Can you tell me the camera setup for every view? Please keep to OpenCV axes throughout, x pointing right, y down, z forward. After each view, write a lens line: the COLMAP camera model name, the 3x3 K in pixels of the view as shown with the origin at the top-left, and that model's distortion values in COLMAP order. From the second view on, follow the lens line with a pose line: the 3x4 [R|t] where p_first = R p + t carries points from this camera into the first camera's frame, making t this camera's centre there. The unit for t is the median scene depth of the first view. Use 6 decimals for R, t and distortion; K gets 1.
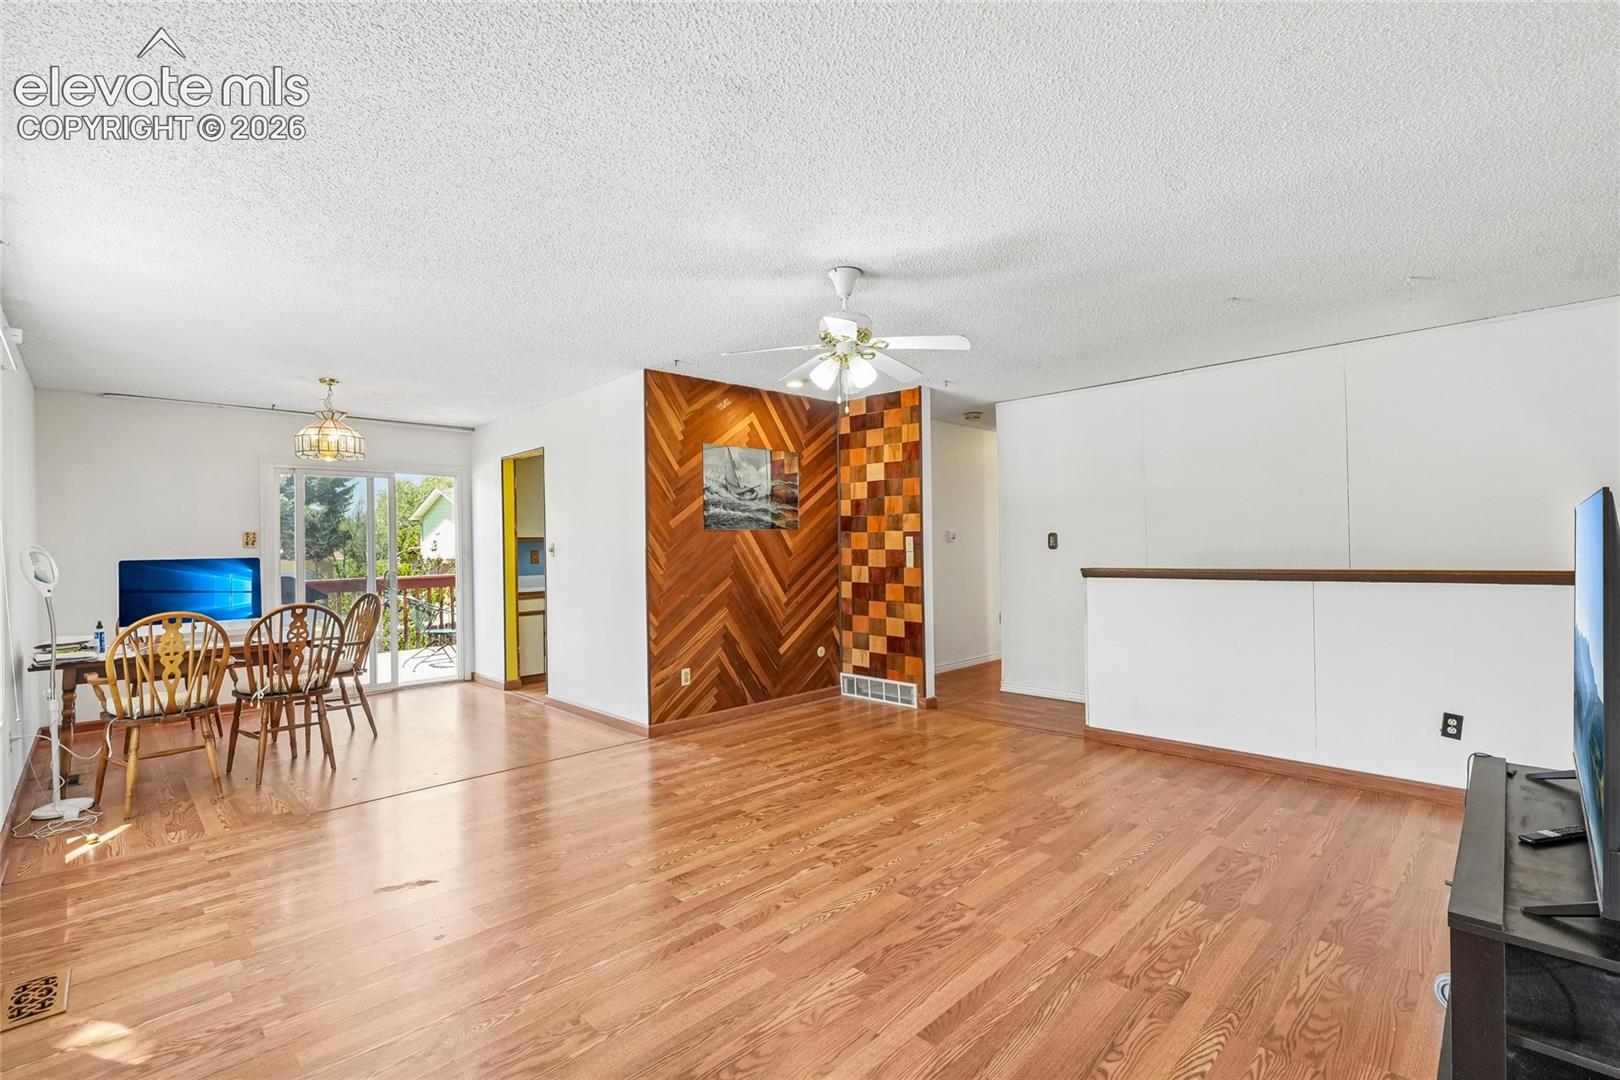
lens RADIAL K [[724.6, 0, 816.7], [0, 724.6, 541.2], [0, 0, 1]] dist [-0.000849, -0.000072]
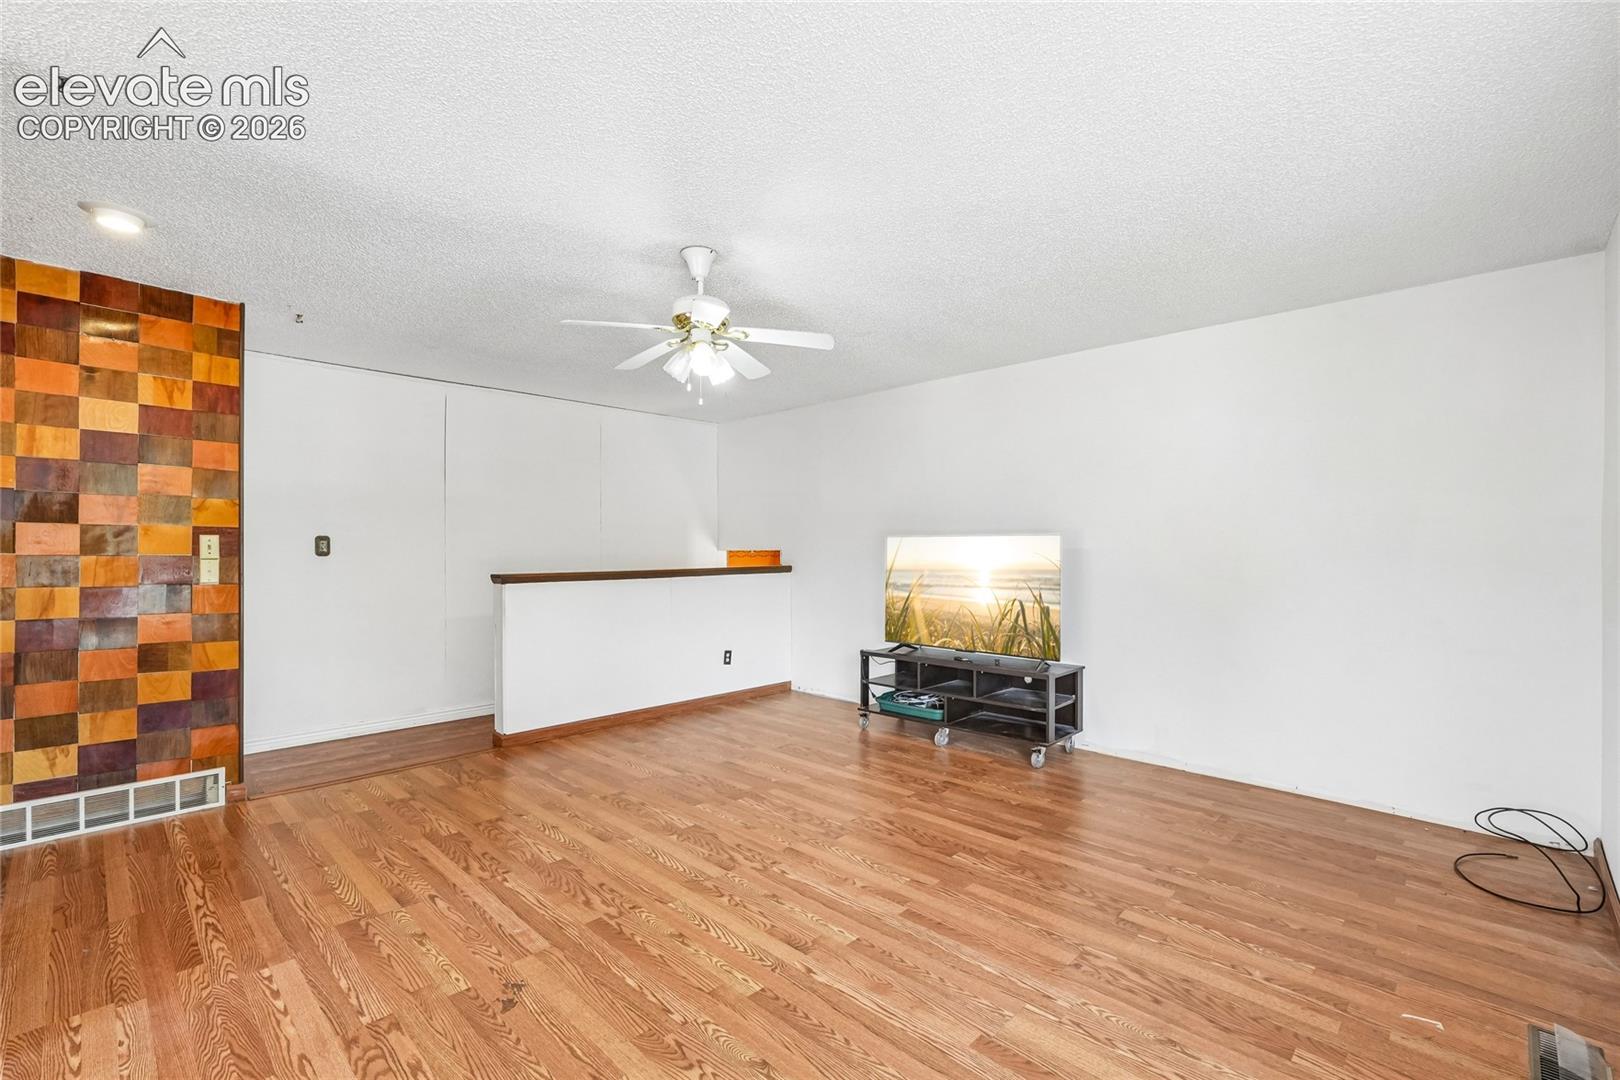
lens RADIAL K [[718.8, 0, 807.6], [0, 718.8, 544.3], [0, 0, 1]] dist [-0.000609, 0.001219]
pose [[-0.018029, 0.019530, 0.999647, -0.573232], [-0.008108, 0.999773, -0.019679, 0.011582], [-0.999805, -0.008460, -0.017867, 0.567375]]
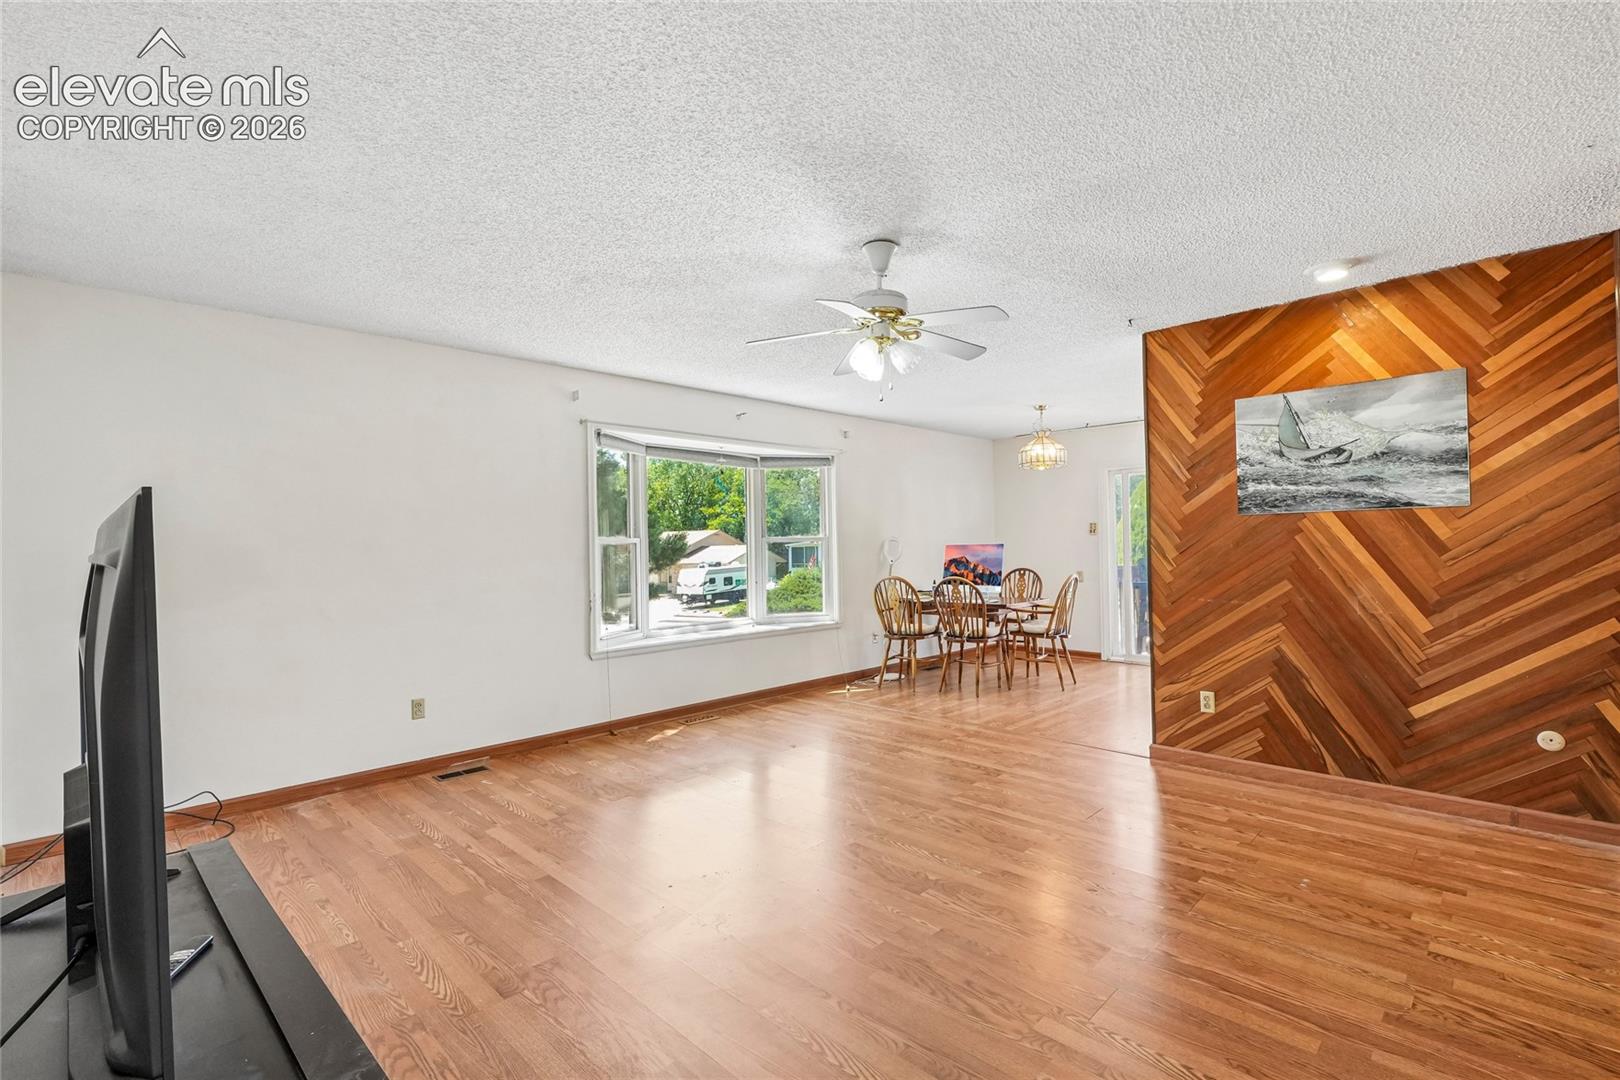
lens RADIAL K [[724.6, 0, 816.7], [0, 724.6, 541.2], [0, 0, 1]] dist [-0.000849, -0.000072]
pose [[0.017613, 0.012115, -0.999771, 0.609319], [0.022231, 0.999675, 0.012506, -0.007826], [0.999598, -0.022447, 0.017338, 0.570697]]
